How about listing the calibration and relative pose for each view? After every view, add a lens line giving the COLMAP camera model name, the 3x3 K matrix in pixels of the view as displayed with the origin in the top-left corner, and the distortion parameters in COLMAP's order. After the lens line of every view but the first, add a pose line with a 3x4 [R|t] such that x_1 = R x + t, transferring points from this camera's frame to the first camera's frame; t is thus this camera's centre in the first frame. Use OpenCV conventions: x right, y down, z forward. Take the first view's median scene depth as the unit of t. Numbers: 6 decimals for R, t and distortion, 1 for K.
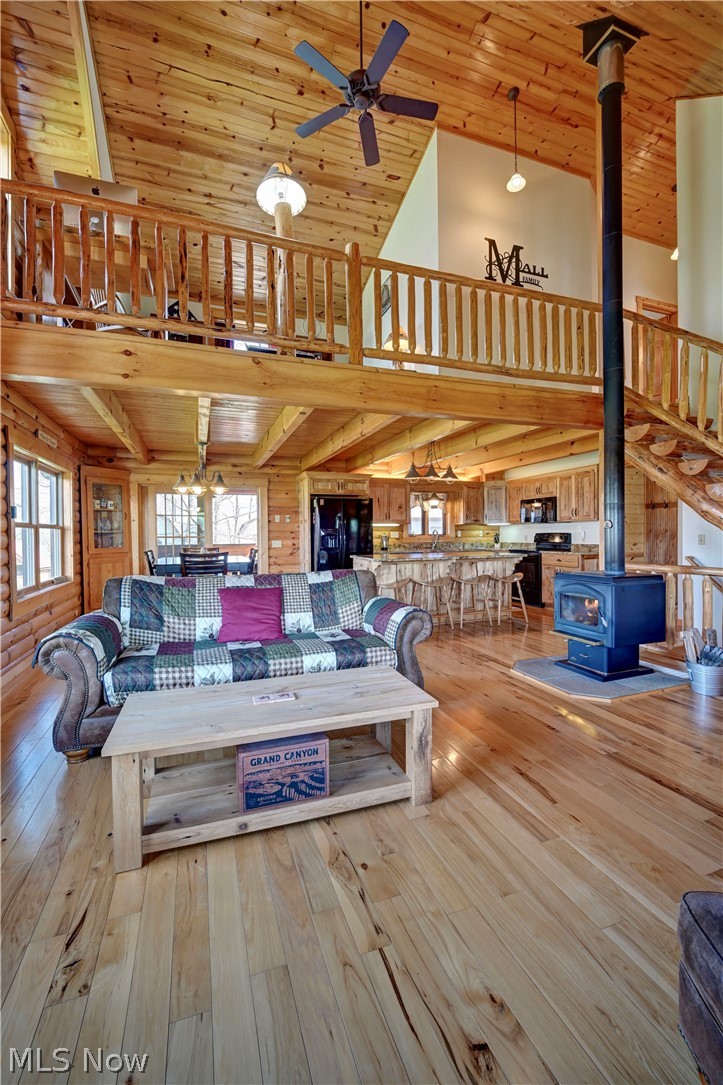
lens RADIAL K [[444.5, 0, 356.7], [0, 444.5, 539.6], [0, 0, 1]] dist [-0.014673, -0.003409]
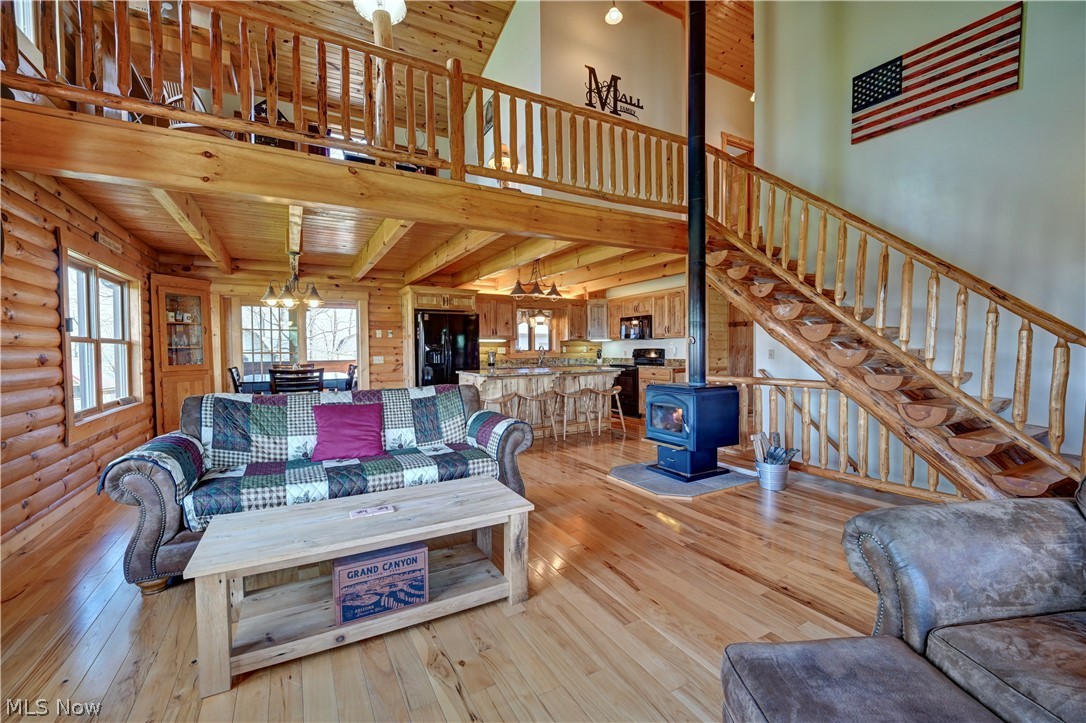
lens RADIAL K [[445.0, 0, 543.5], [0, 445.0, 361.1], [0, 0, 1]] dist [-0.014673, -0.003409]
pose [[0.984950, -0.004931, 0.172769, 0.013379], [0.002808, 0.999918, 0.012527, 0.002340], [-0.172817, -0.011854, 0.984883, -0.029061]]
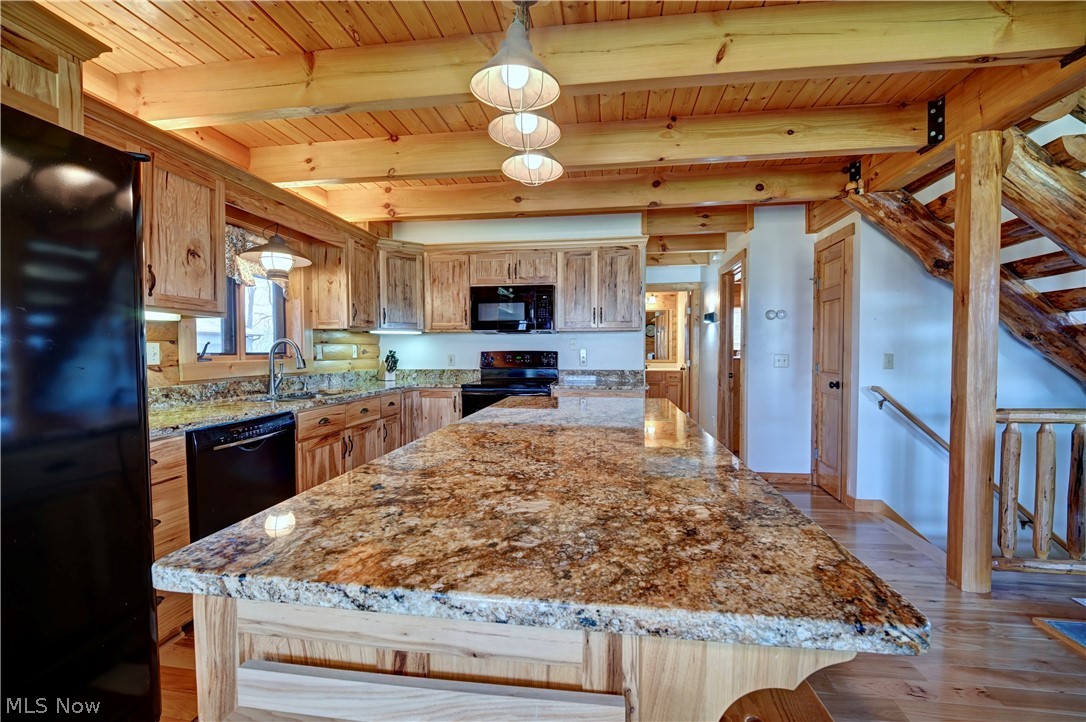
lens RADIAL K [[441.3, 0, 549.1], [0, 441.3, 360.1], [0, 0, 1]] dist [-0.007756, -0.003814]
pose [[0.448021, -0.011869, 0.893944, -0.101235], [0.009108, 0.999921, 0.008711, -0.016747], [-0.893977, 0.004239, 0.448093, 1.579431]]
